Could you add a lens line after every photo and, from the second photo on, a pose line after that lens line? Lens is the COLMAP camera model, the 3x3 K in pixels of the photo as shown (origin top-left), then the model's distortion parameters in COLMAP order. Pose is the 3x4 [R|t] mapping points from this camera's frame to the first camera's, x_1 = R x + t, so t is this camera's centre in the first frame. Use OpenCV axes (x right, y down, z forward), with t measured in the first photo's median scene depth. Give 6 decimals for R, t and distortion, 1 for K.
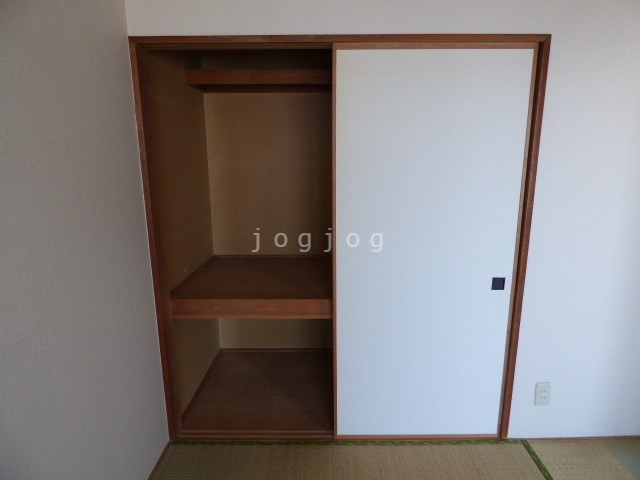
lens RADIAL K [[378.7, 0, 320.0], [0, 378.7, 240.0], [0, 0, 1]] dist [-0.027698, -0.000979]
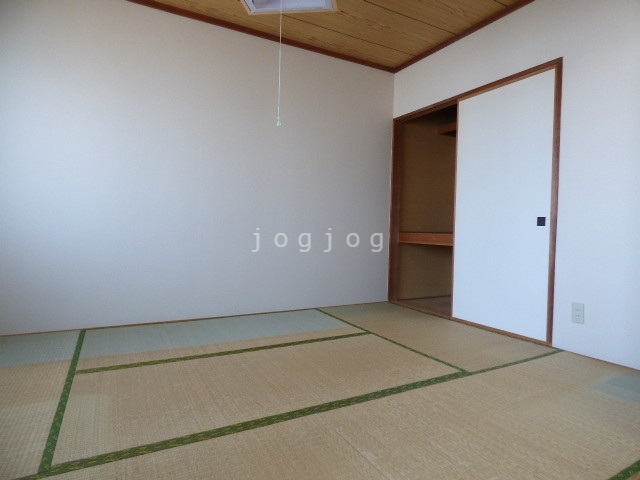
lens RADIAL K [[378.7, 0, 320.0], [0, 378.7, 240.0], [0, 0, 1]] dist [-0.027698, -0.000979]
pose [[0.488728, 0.046327, -0.871205, 1.288831], [-0.204070, 0.976957, -0.062528, 0.440242], [0.848233, 0.208346, 0.486921, -0.412791]]
